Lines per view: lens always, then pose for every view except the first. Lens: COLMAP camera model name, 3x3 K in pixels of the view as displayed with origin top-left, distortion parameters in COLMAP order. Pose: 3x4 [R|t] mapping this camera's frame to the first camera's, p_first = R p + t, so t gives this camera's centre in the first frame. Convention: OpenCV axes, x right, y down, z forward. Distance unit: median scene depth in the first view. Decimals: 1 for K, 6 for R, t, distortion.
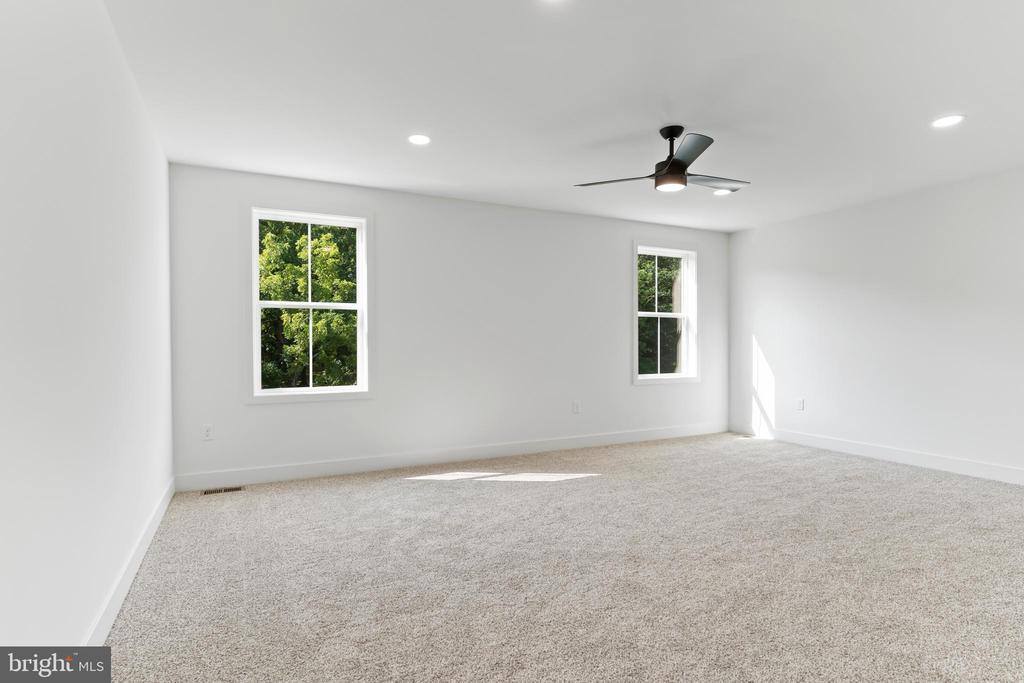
lens RADIAL K [[525.1, 0, 505.3], [0, 525.1, 348.4], [0, 0, 1]] dist [-0.000369, 0.000345]
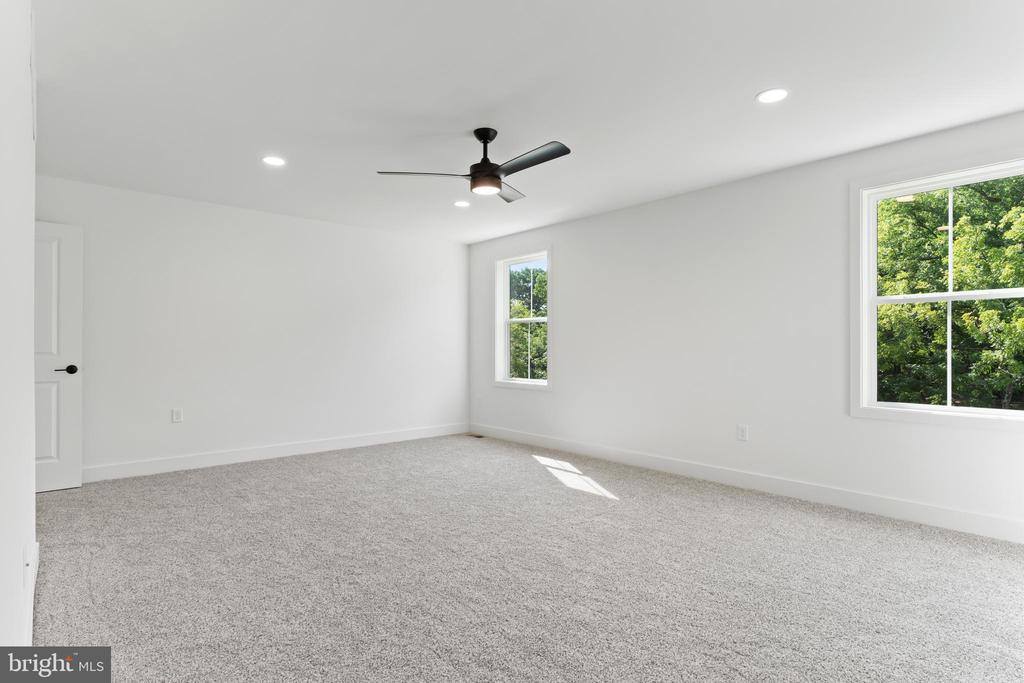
lens RADIAL K [[525.1, 0, 505.3], [0, 525.1, 348.4], [0, 0, 1]] dist [-0.000369, 0.000345]
pose [[0.258454, 0.000688, -0.966023, 0.969506], [-0.012326, 0.999921, -0.002585, -0.004401], [0.965945, 0.012576, 0.258442, 0.593259]]
